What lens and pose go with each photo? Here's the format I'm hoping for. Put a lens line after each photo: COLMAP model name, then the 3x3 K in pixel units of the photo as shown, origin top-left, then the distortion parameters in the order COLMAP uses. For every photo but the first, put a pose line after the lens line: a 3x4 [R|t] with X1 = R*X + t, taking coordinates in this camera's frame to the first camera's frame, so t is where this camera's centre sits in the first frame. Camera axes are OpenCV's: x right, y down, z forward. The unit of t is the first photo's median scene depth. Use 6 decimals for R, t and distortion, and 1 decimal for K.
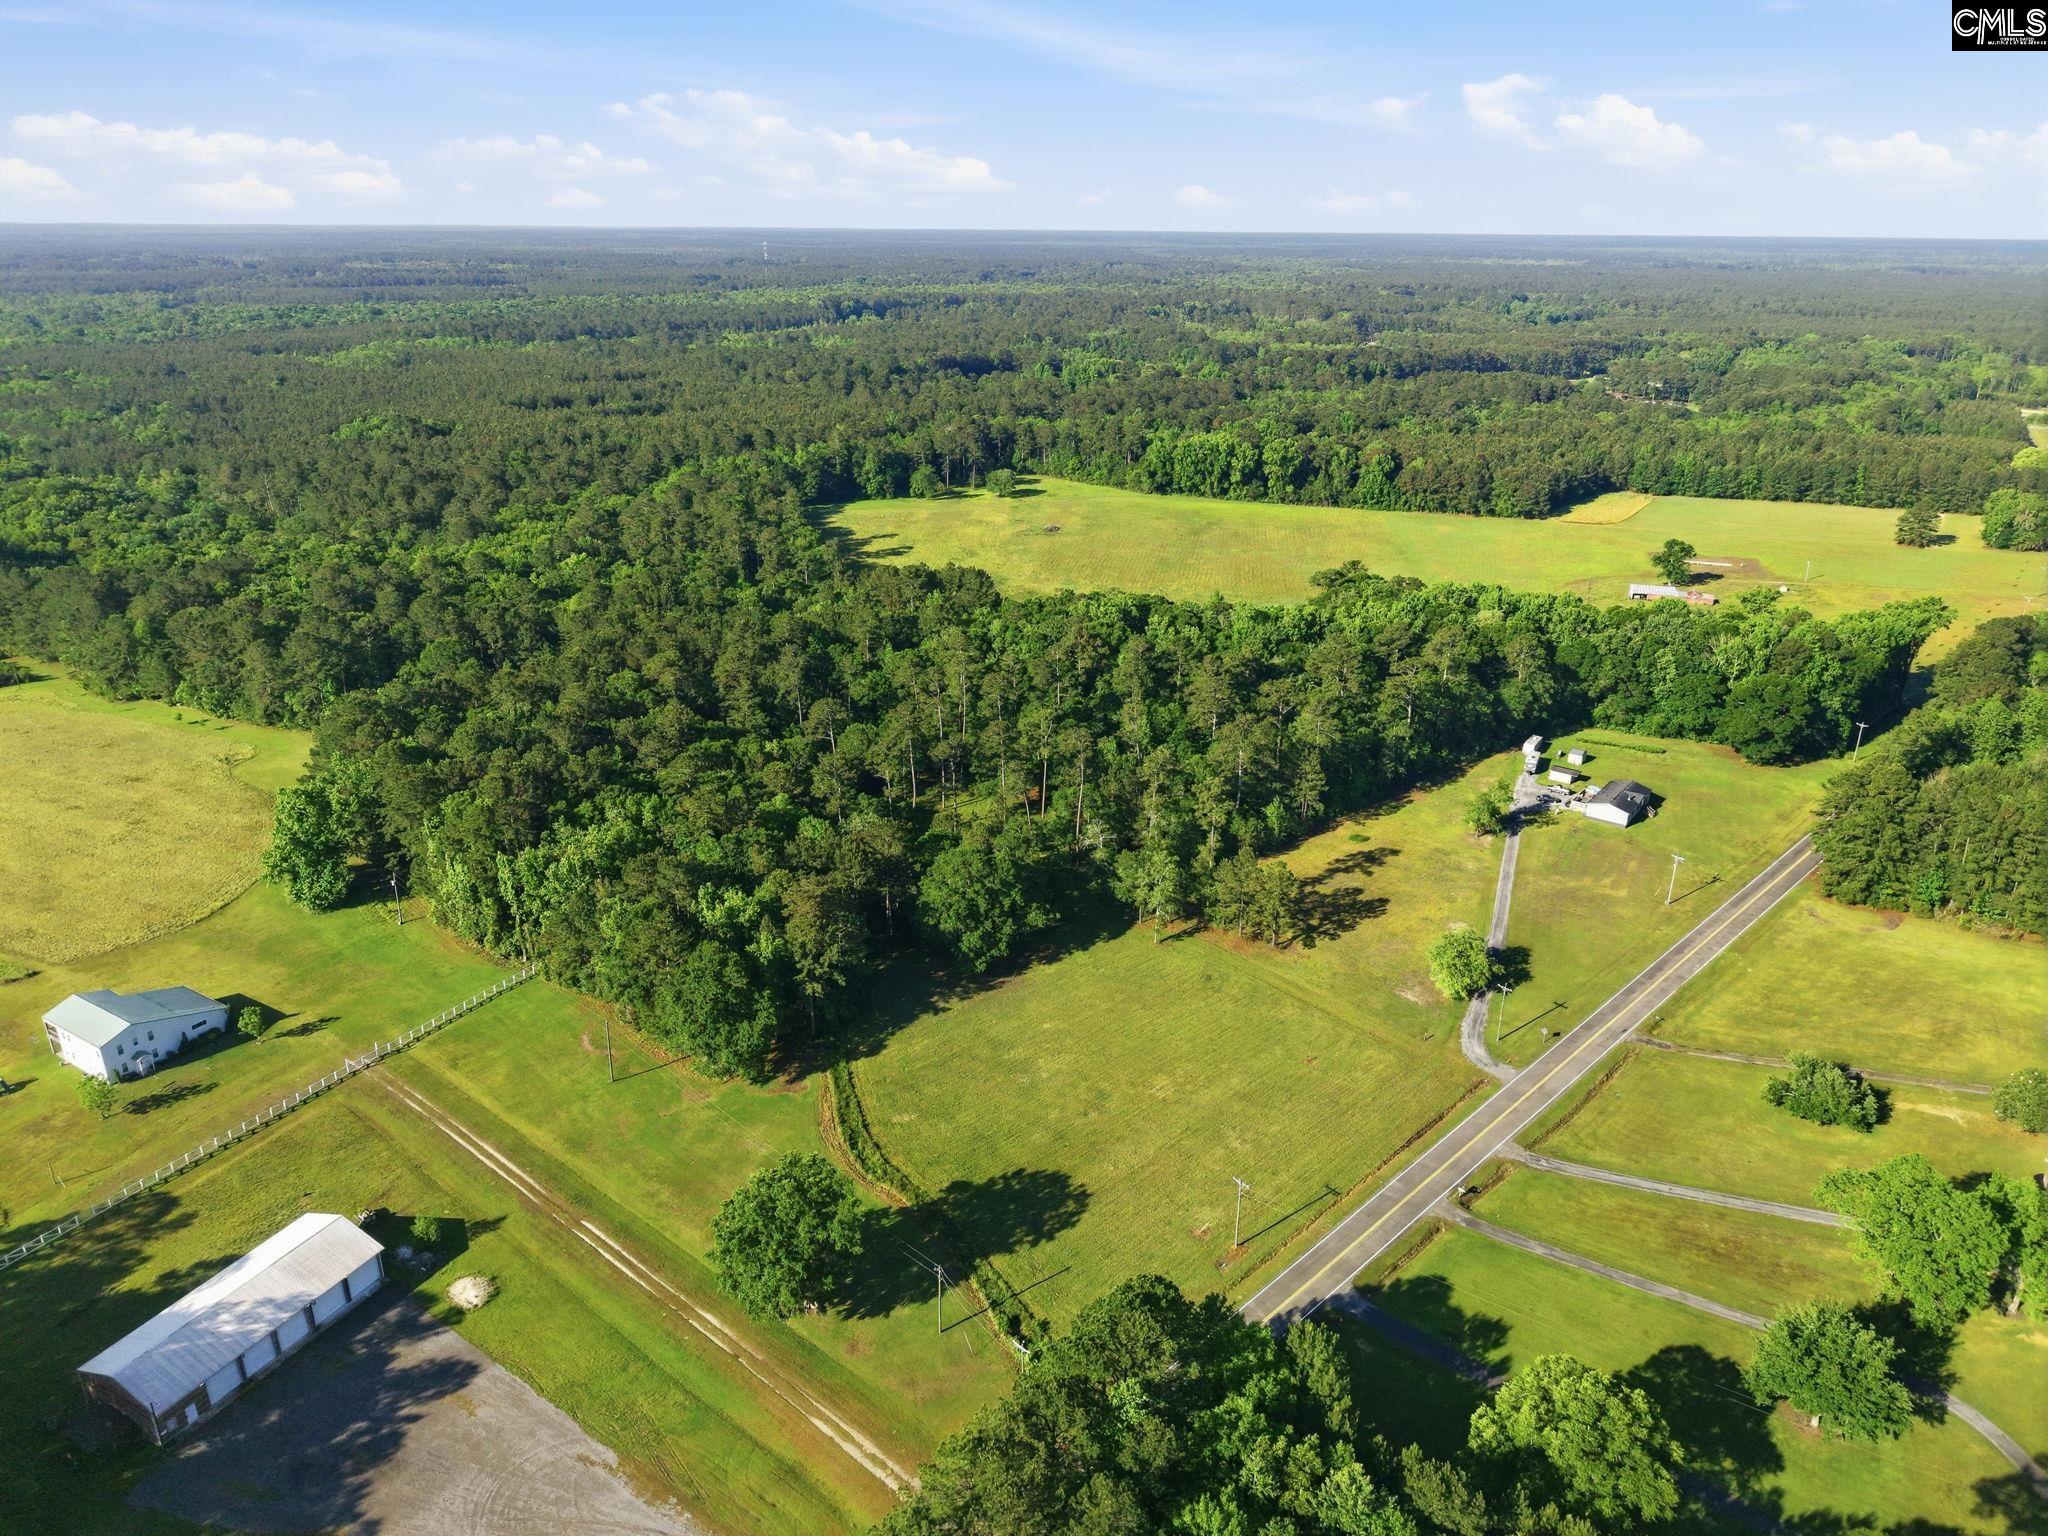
lens RADIAL K [[1366.4, 0, 1026.0], [0, 1366.4, 767.9], [0, 0, 1]] dist [0.054322, -0.058371]
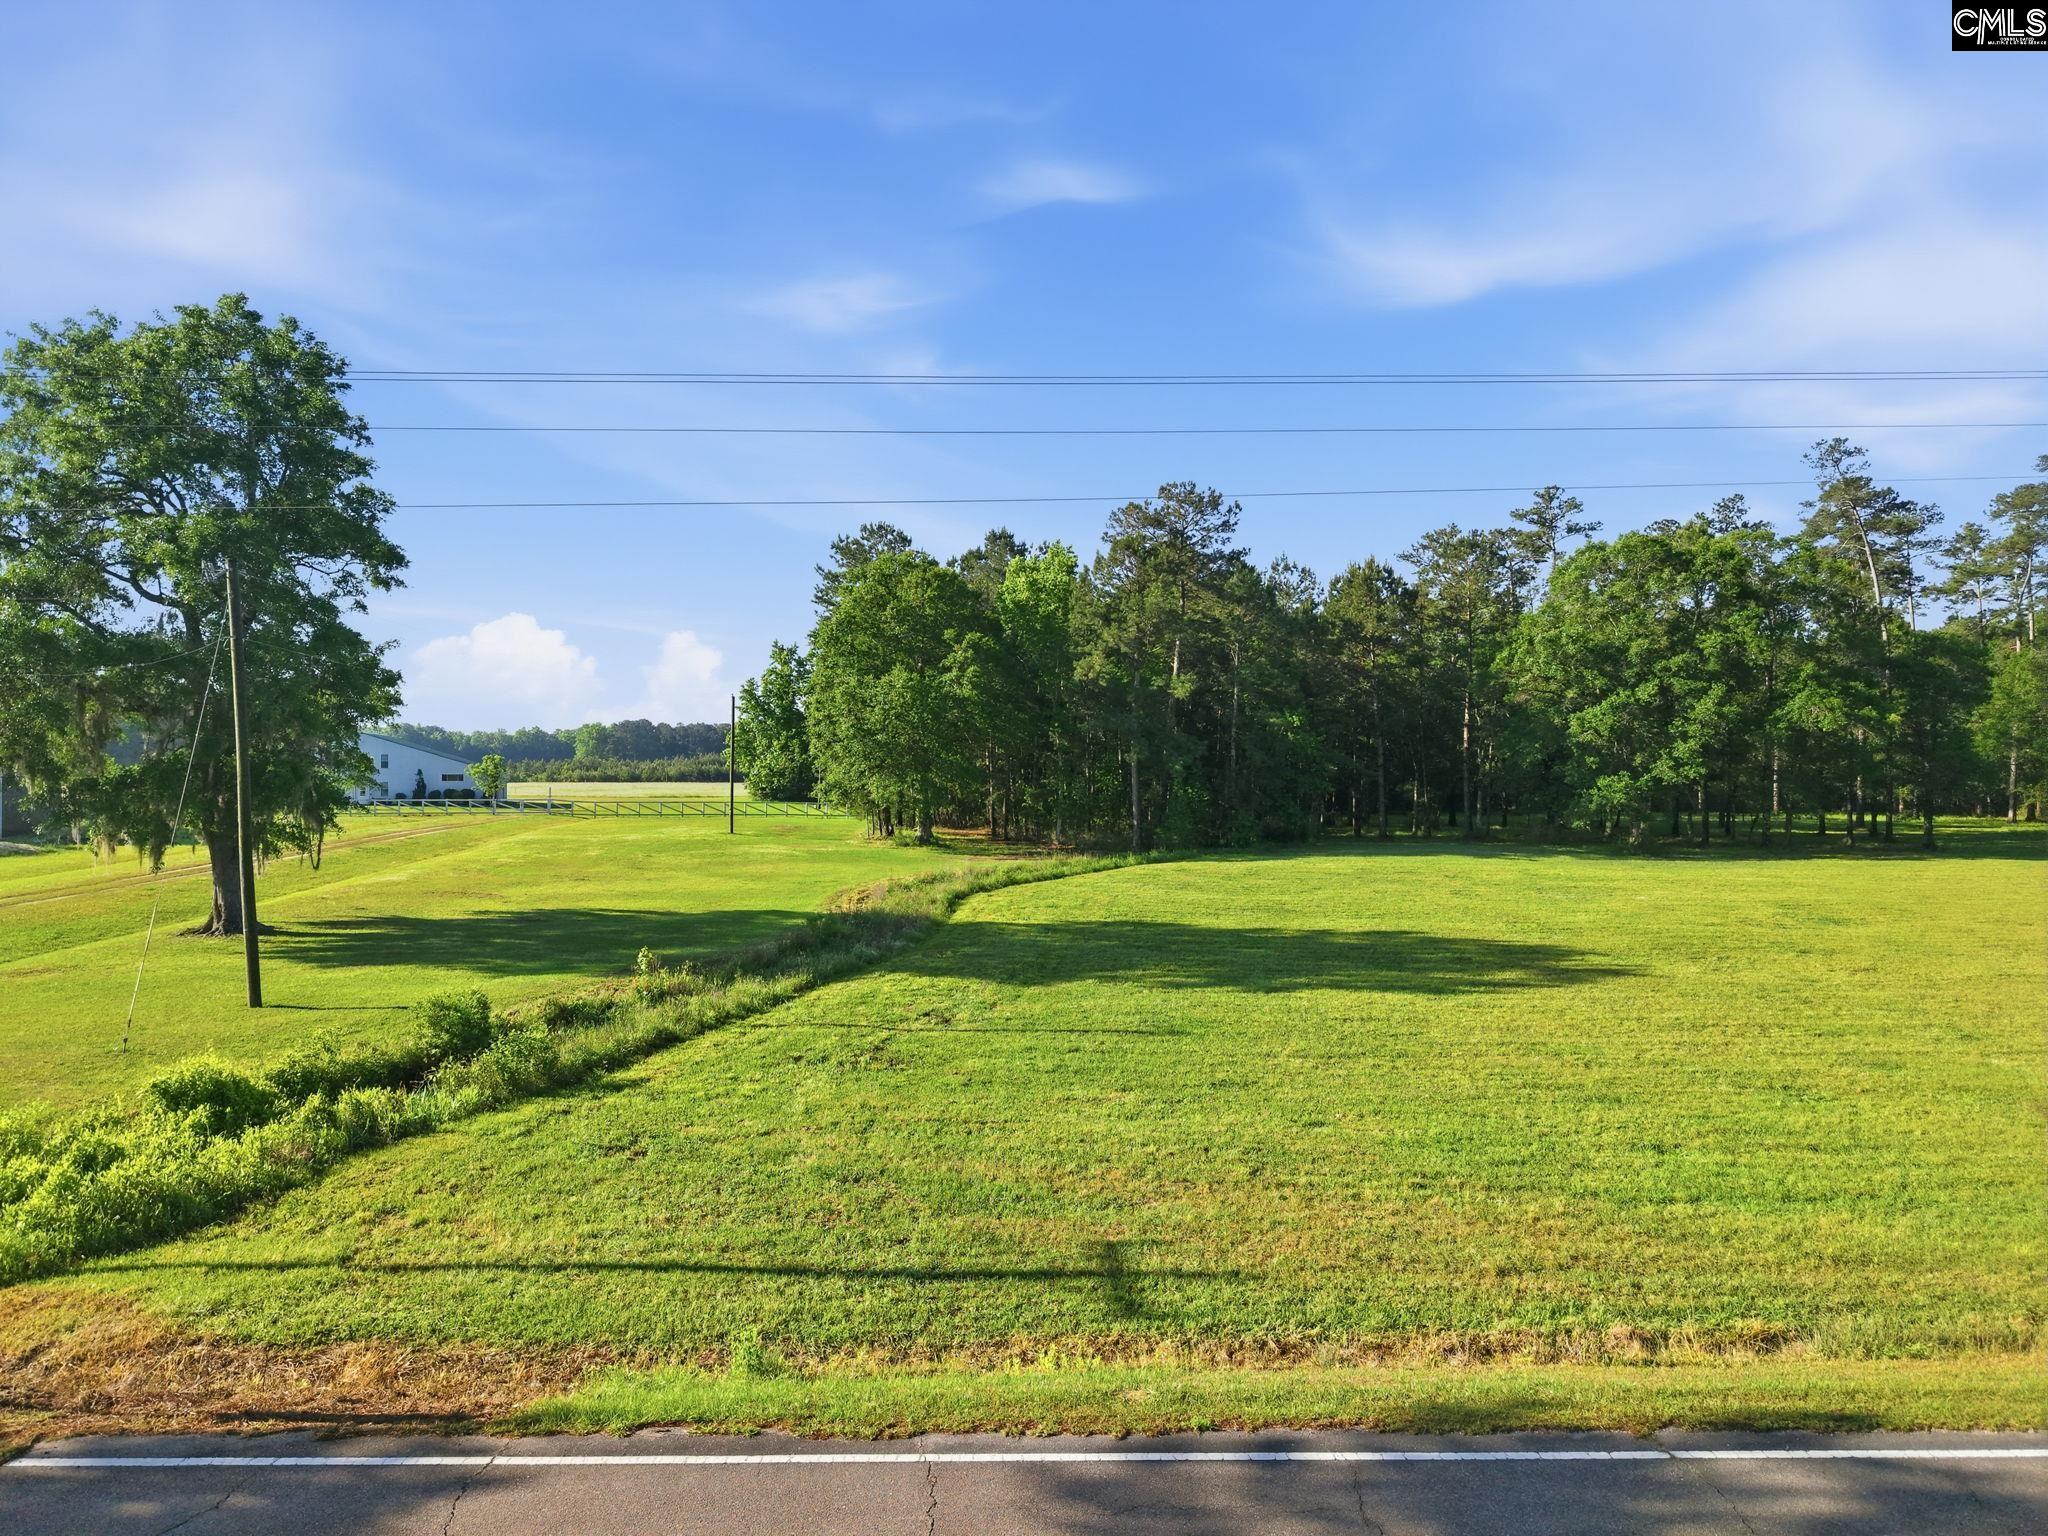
lens RADIAL K [[1364.6, 0, 1021.1], [0, 1364.6, 776.5], [0, 0, 1]] dist [0.037342, -0.046777]
pose [[0.729500, -0.006241, -0.683952, 0.110830], [-0.244457, 0.931532, -0.269236, 0.291718], [0.638804, 0.363605, 0.678027, 0.667194]]
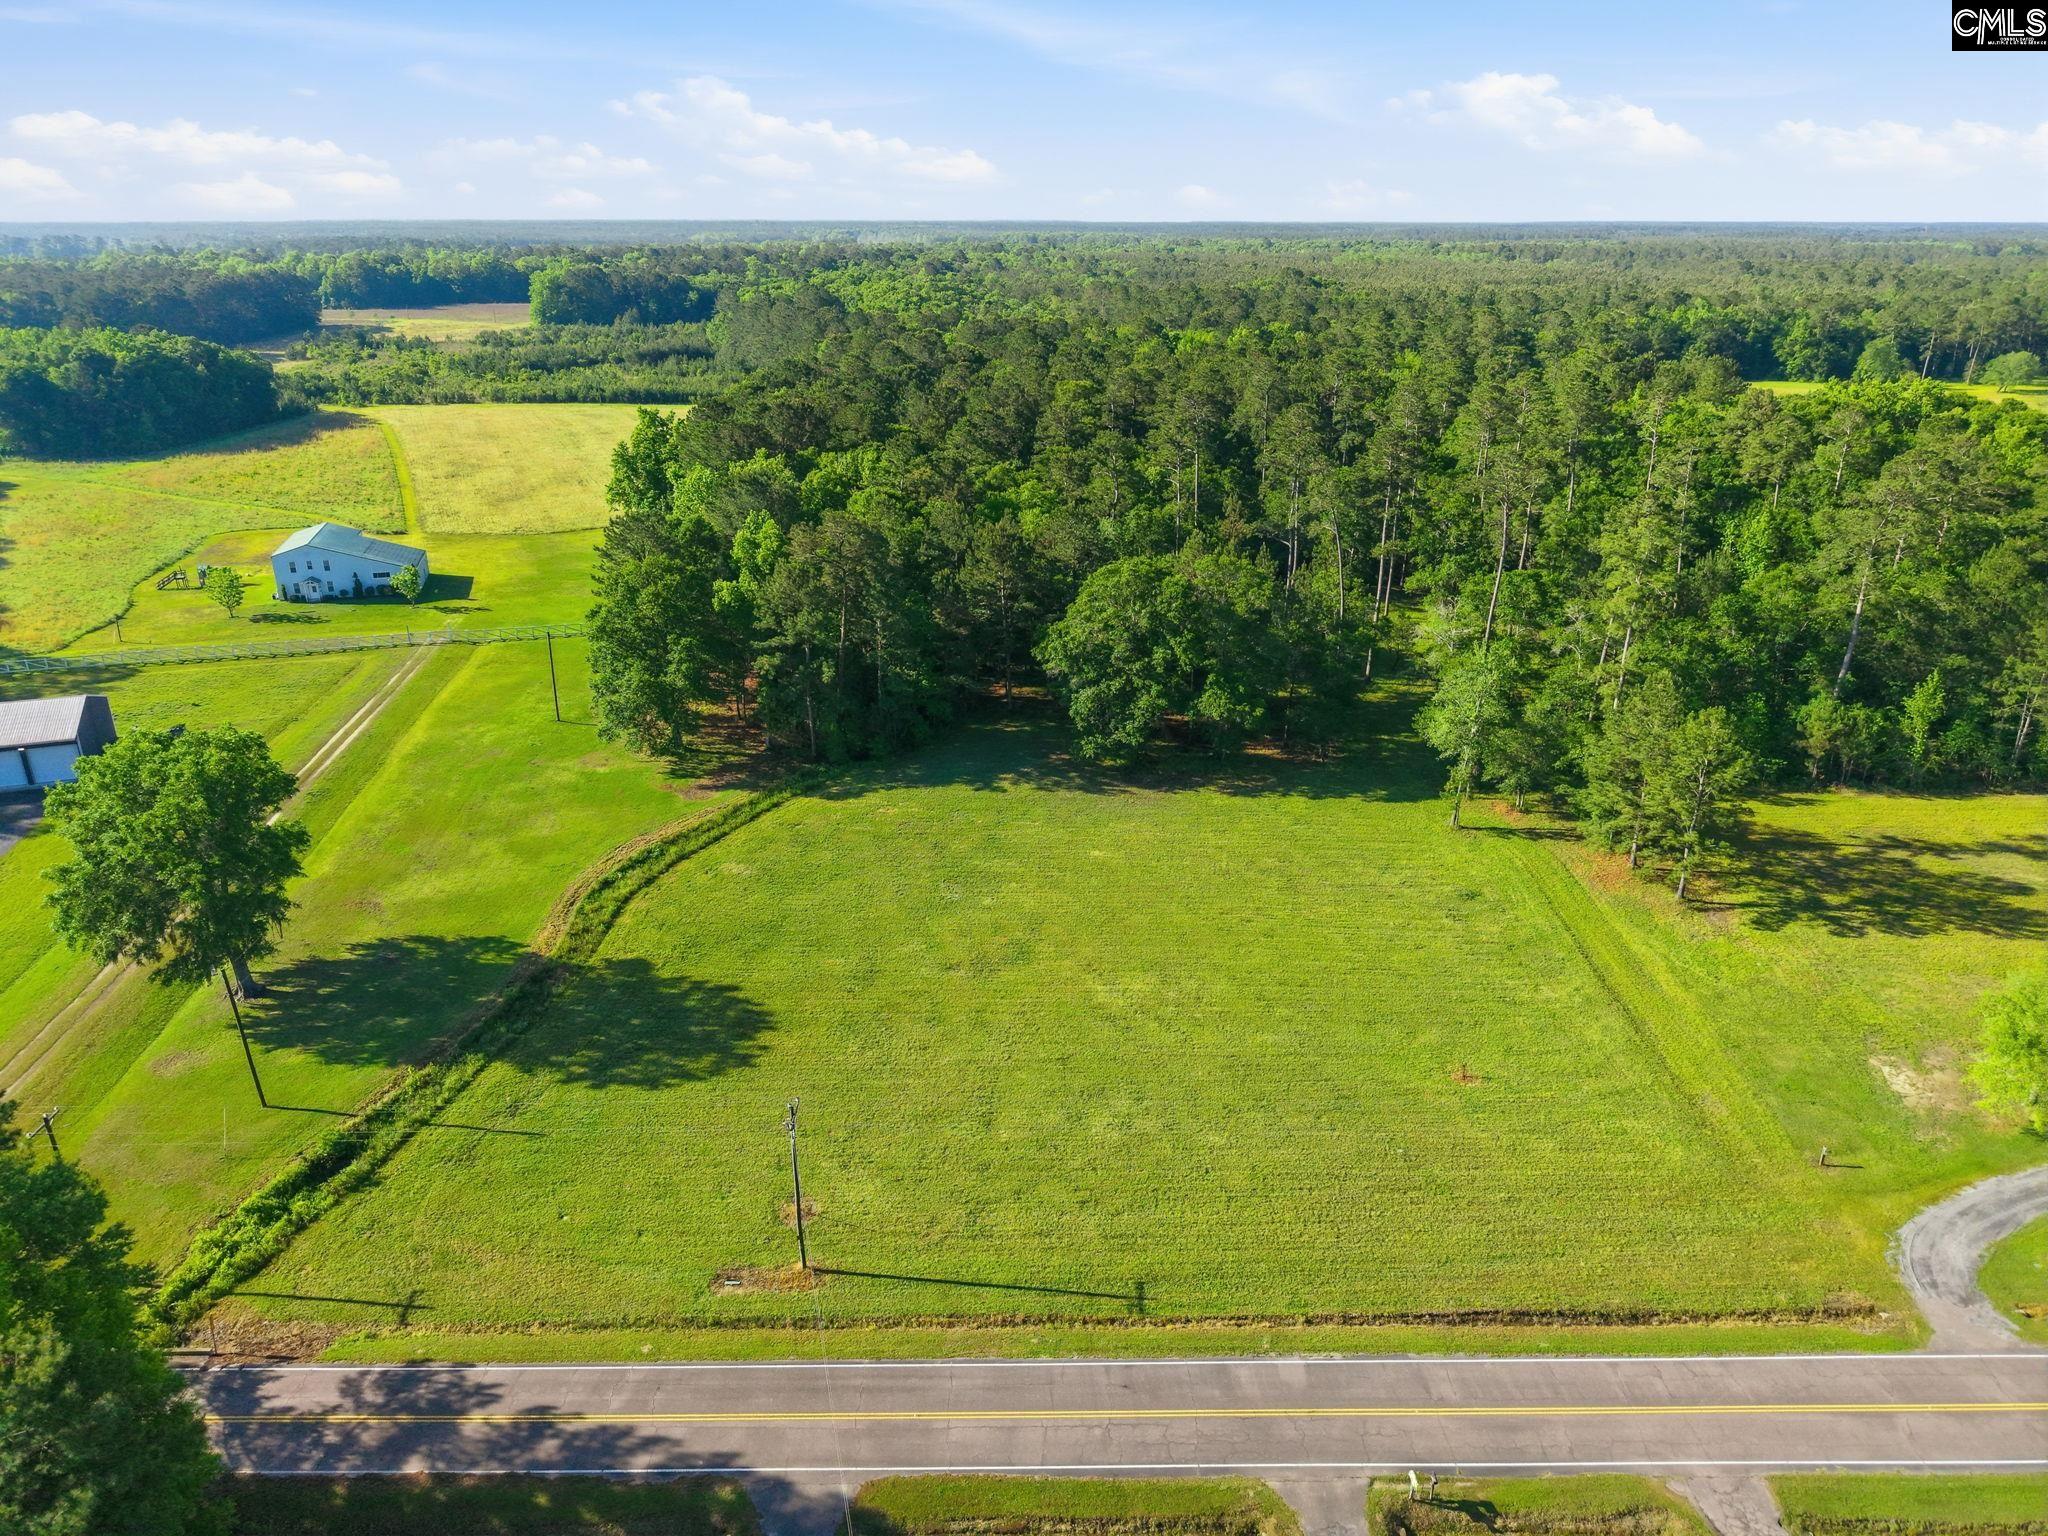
lens RADIAL K [[1364.6, 0, 1021.1], [0, 1364.6, 776.5], [0, 0, 1]] dist [0.037342, -0.046777]
pose [[0.722100, 0.252725, -0.643973, 0.342685], [-0.248695, 0.963483, 0.099249, 0.110601], [0.645540, 0.088485, 0.758583, 0.553854]]
